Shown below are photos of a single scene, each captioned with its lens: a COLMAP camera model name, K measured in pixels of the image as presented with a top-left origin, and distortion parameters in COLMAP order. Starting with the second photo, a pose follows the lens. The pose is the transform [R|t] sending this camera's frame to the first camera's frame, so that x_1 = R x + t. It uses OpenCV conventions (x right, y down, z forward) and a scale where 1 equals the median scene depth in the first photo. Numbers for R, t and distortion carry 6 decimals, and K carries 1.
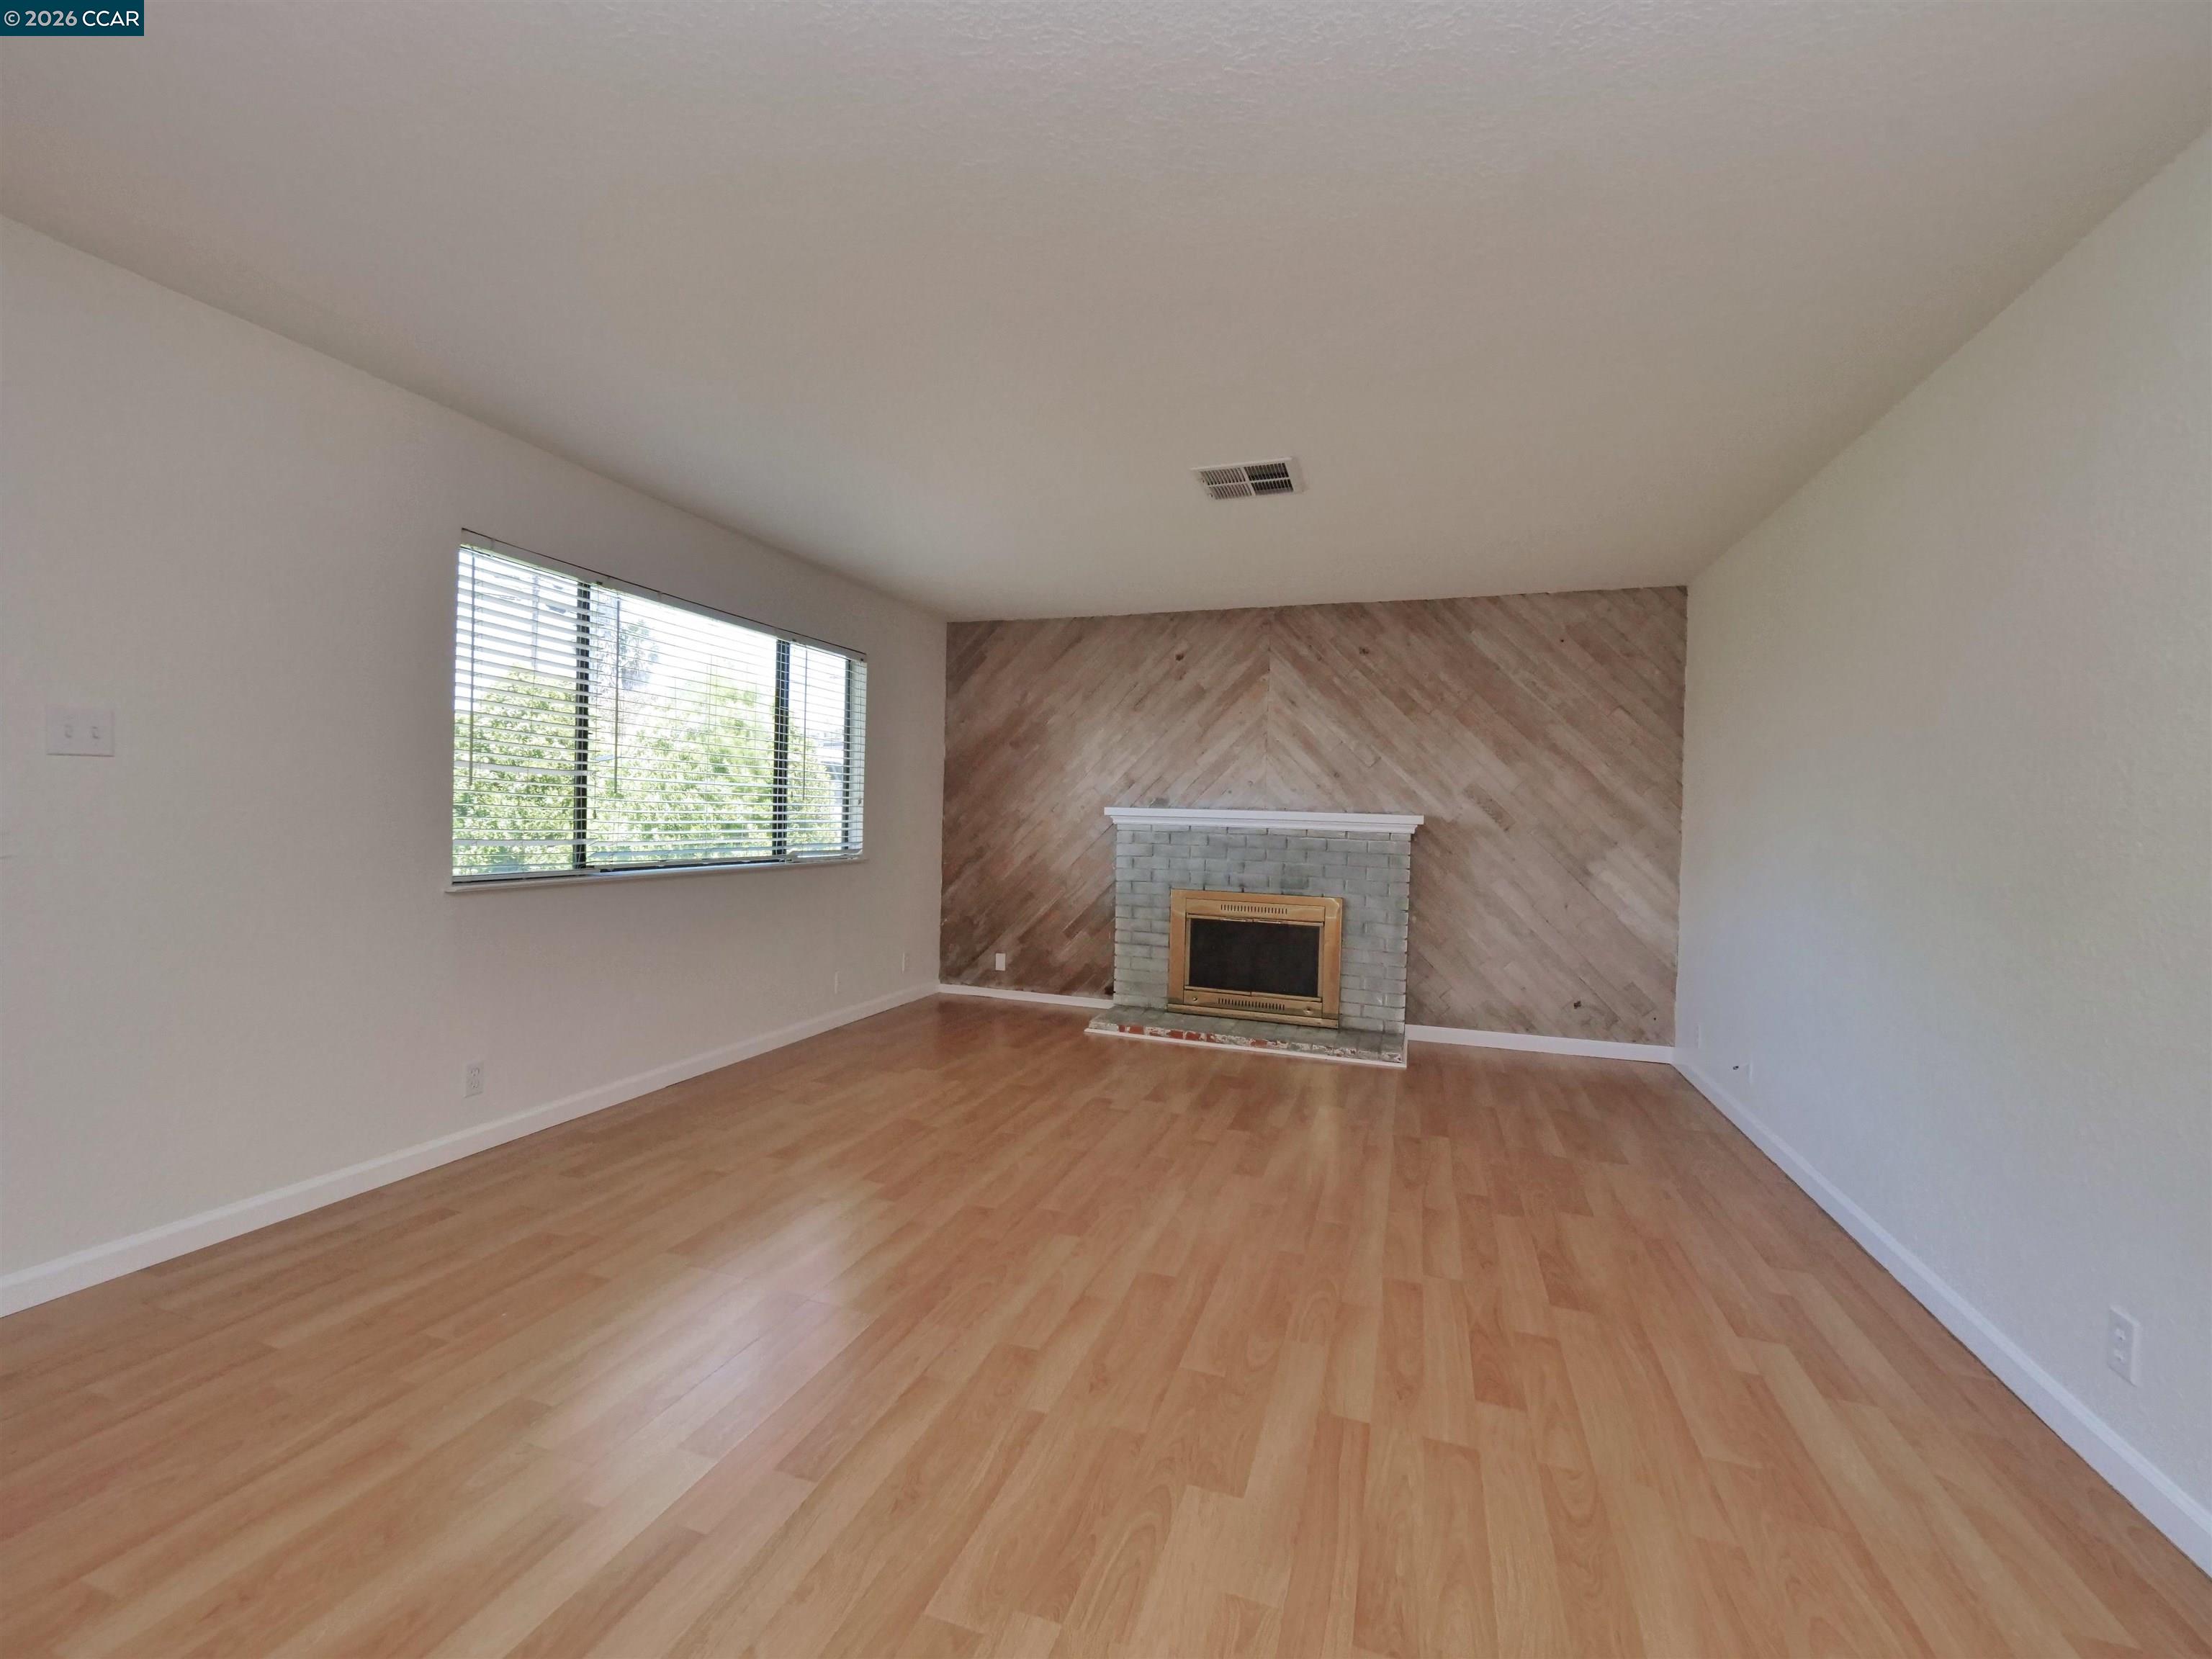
lens RADIAL K [[937.9, 0, 1080.1], [0, 937.9, 831.8], [0, 0, 1]] dist [-0.000864, -0.000212]
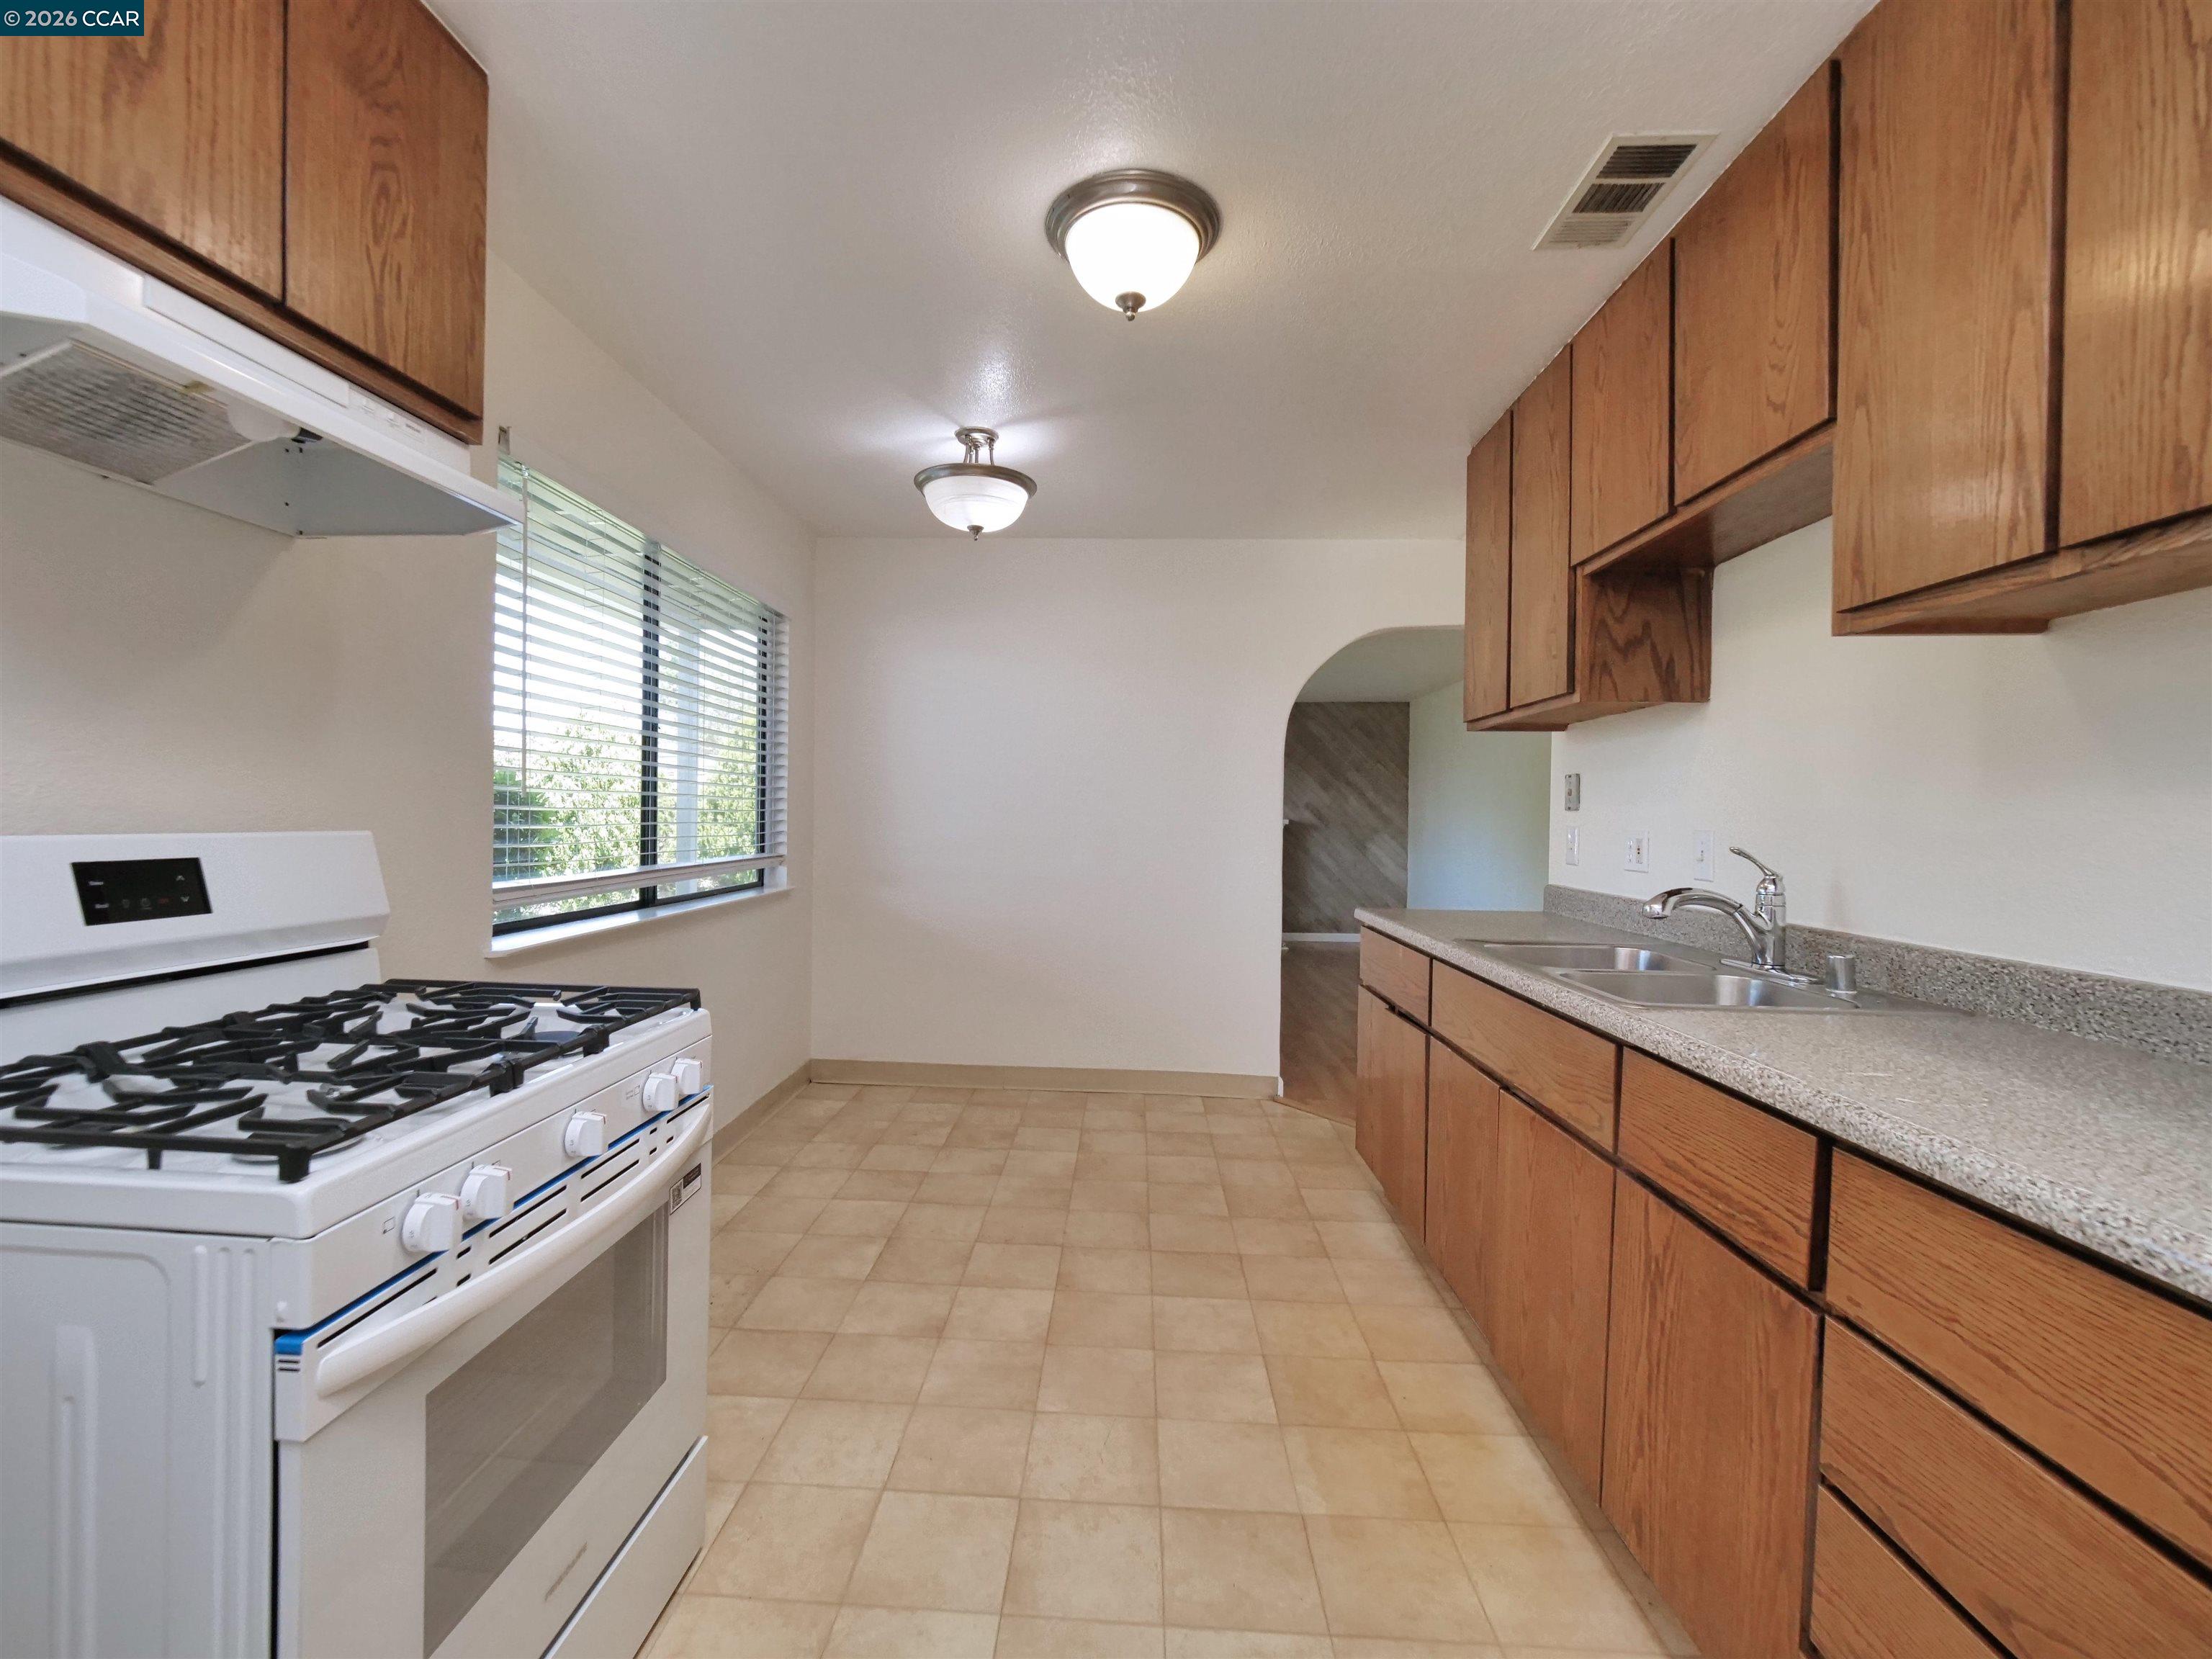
lens RADIAL K [[943.9, 0, 1080.6], [0, 943.9, 837.9], [0, 0, 1]] dist [-0.009278, -0.000510]
pose [[0.957034, -0.020360, 0.289258, -0.567950], [0.017741, 0.999774, 0.011674, -0.009515], [-0.289431, -0.006040, 0.957180, -0.674949]]
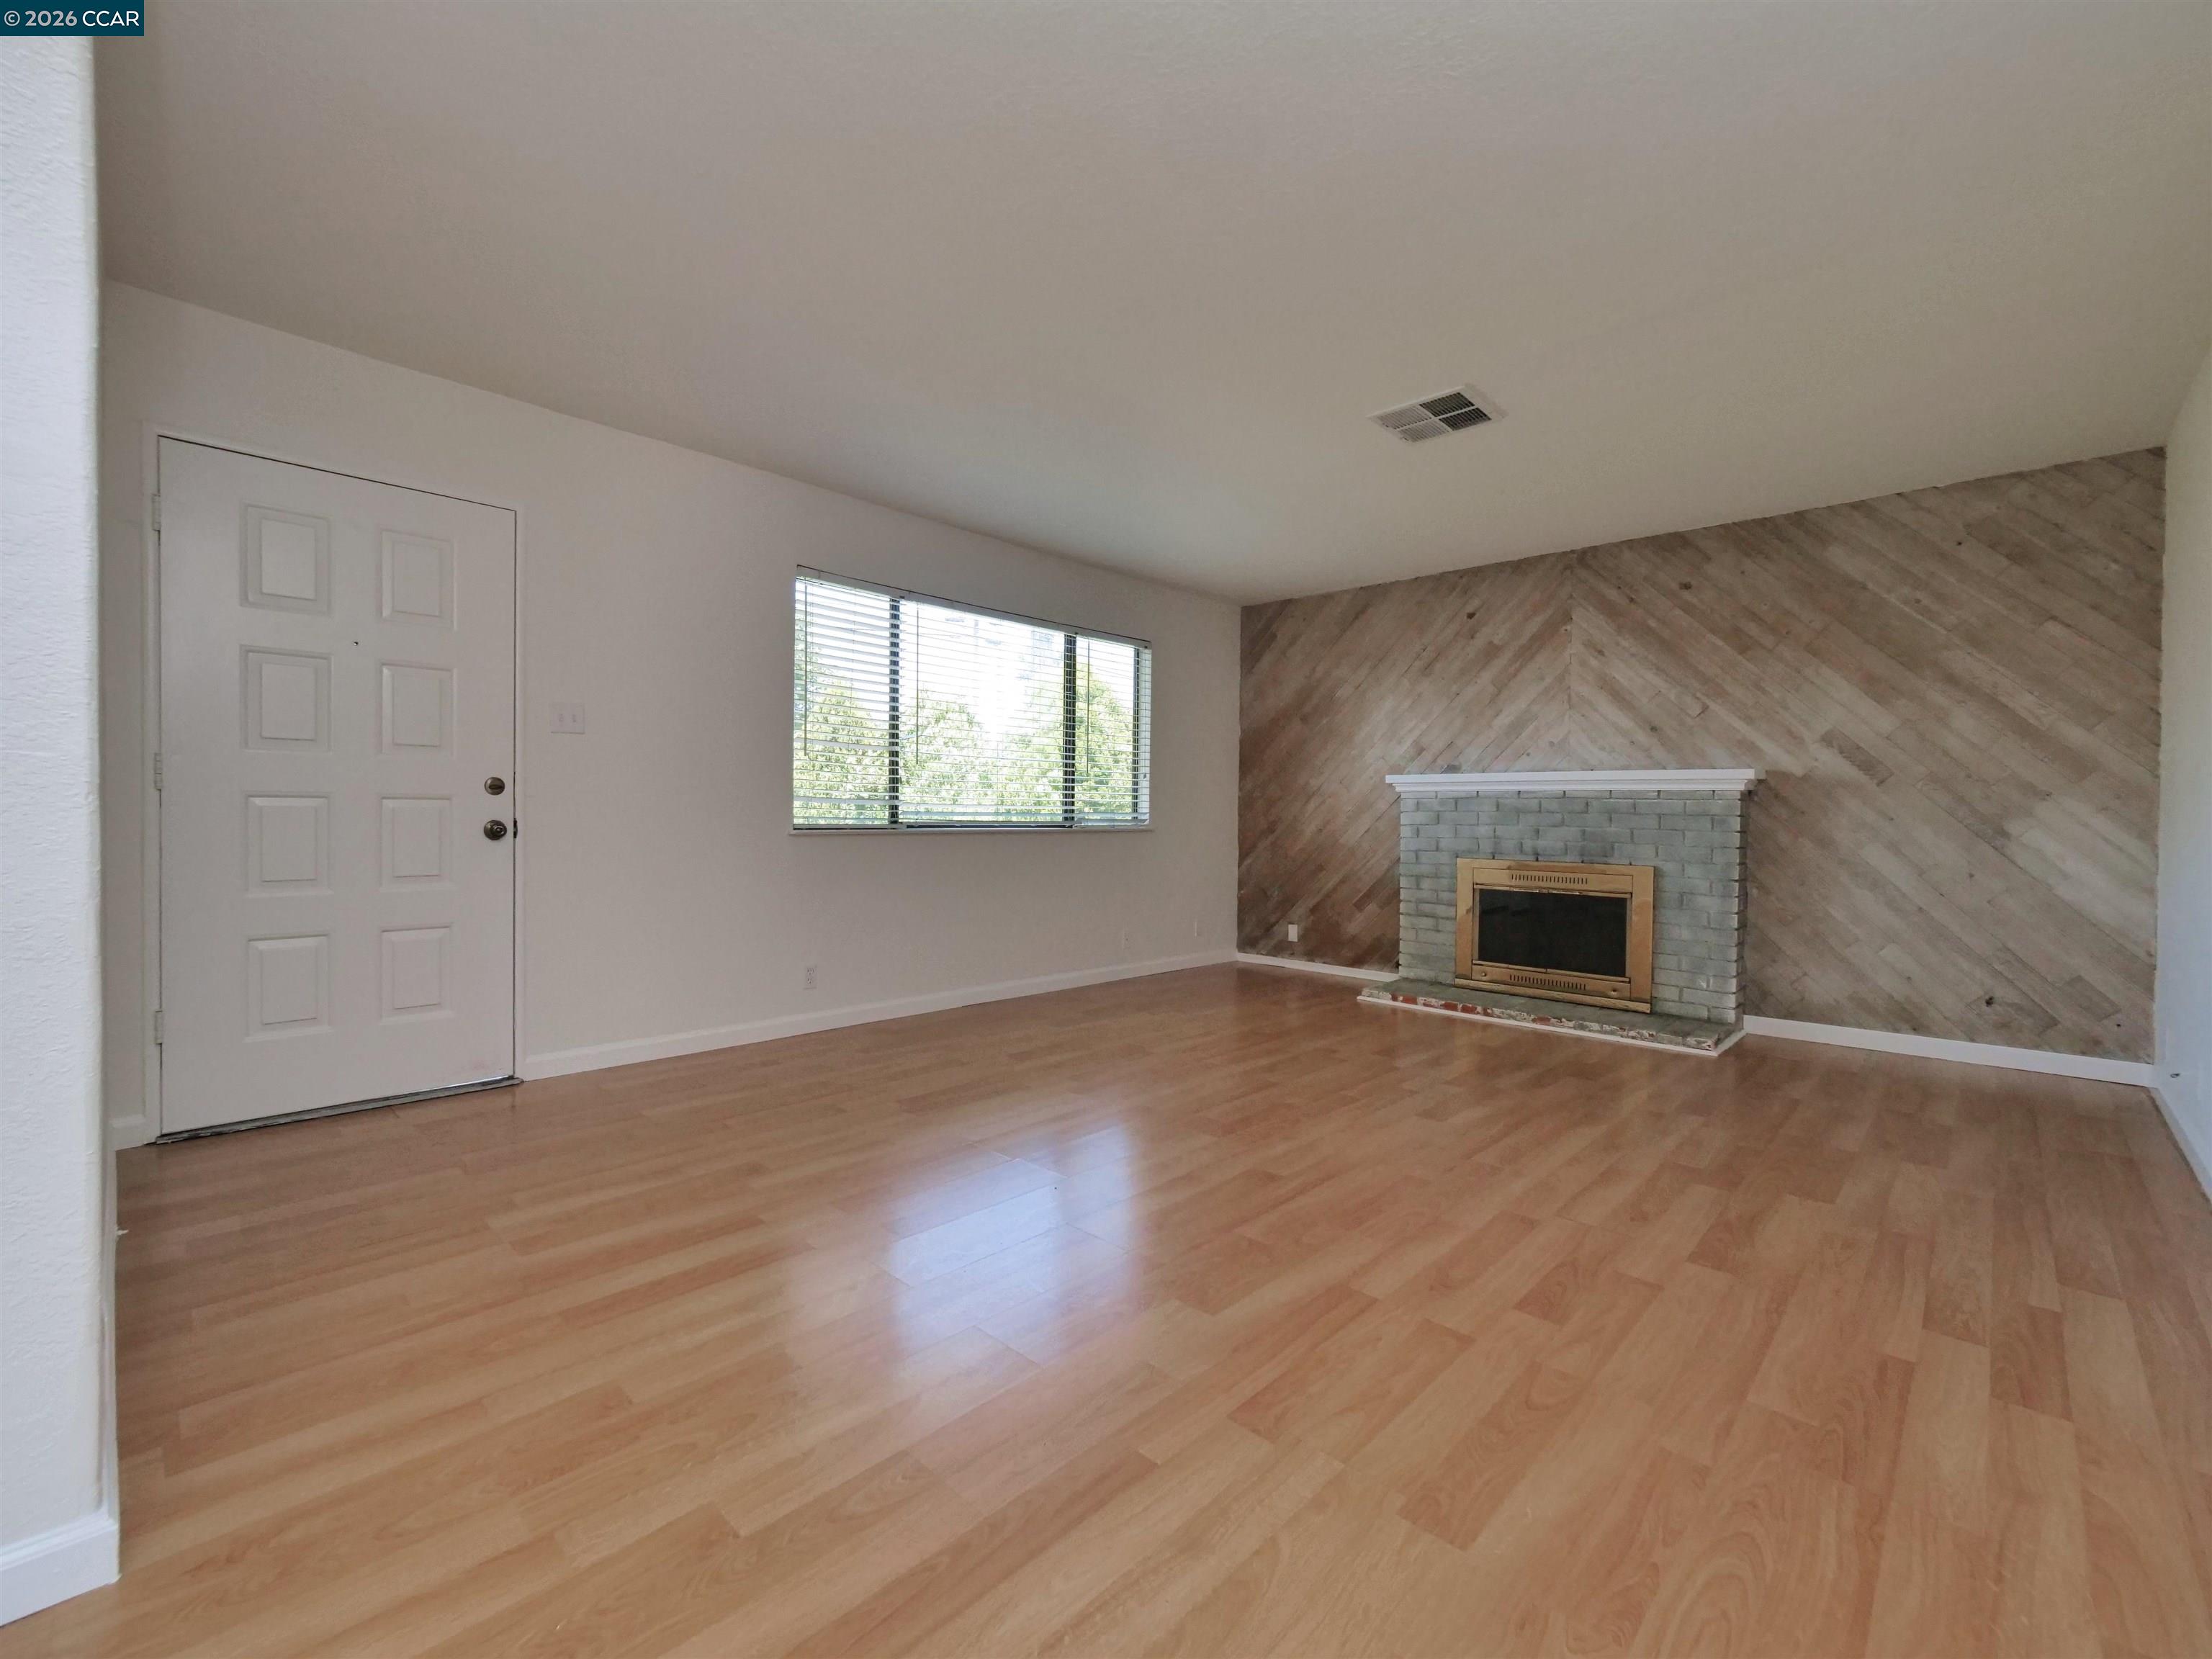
lens RADIAL K [[940.4, 0, 1081.4], [0, 940.4, 827.7], [0, 0, 1]] dist [-0.010133, 0.000832]
pose [[0.907964, -0.009972, -0.418930, 0.160607], [0.004956, 0.999902, -0.013060, 0.043496], [0.419019, 0.009782, 0.907925, -0.030185]]
